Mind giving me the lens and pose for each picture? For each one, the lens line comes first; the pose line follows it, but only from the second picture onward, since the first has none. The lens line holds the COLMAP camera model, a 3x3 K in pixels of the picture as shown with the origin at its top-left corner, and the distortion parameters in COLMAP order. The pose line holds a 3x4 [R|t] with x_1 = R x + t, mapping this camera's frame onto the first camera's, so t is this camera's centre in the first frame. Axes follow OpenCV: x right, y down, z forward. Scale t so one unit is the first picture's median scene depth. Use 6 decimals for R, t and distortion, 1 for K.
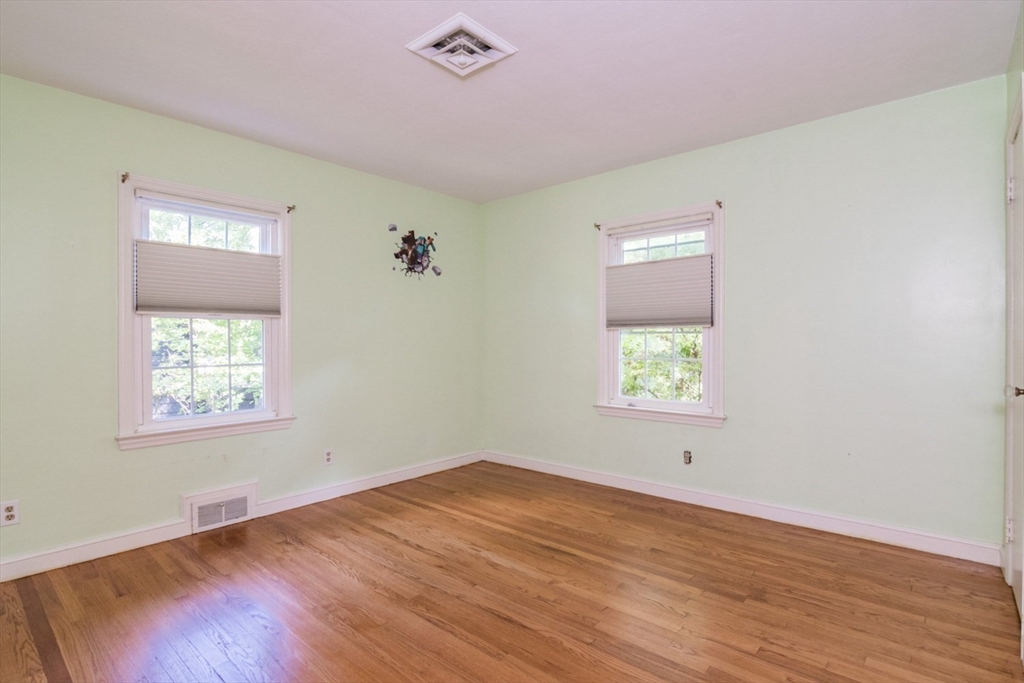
lens RADIAL K [[507.7, 0, 511.6], [0, 507.7, 342.6], [0, 0, 1]] dist [-0.016352, -0.001023]
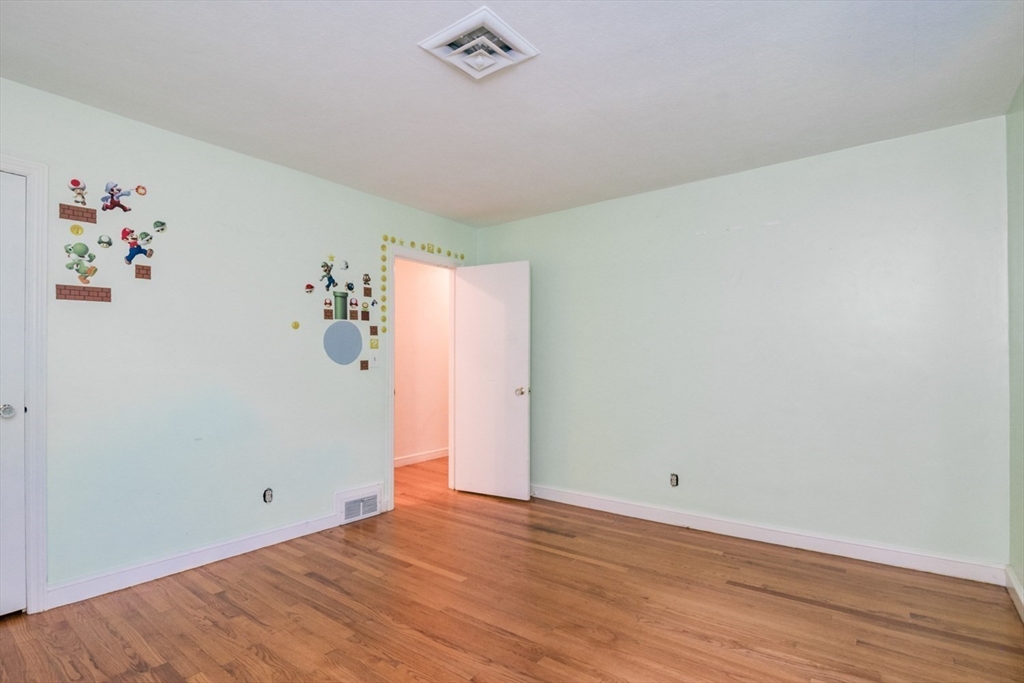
lens RADIAL K [[507.7, 0, 512.3], [0, 507.7, 346.7], [0, 0, 1]] dist [-0.016352, -0.001023]
pose [[-0.998042, 0.003725, -0.062429, -0.101479], [0.004722, 0.999864, -0.015826, -0.024407], [0.062361, -0.016090, -0.997924, 2.066070]]
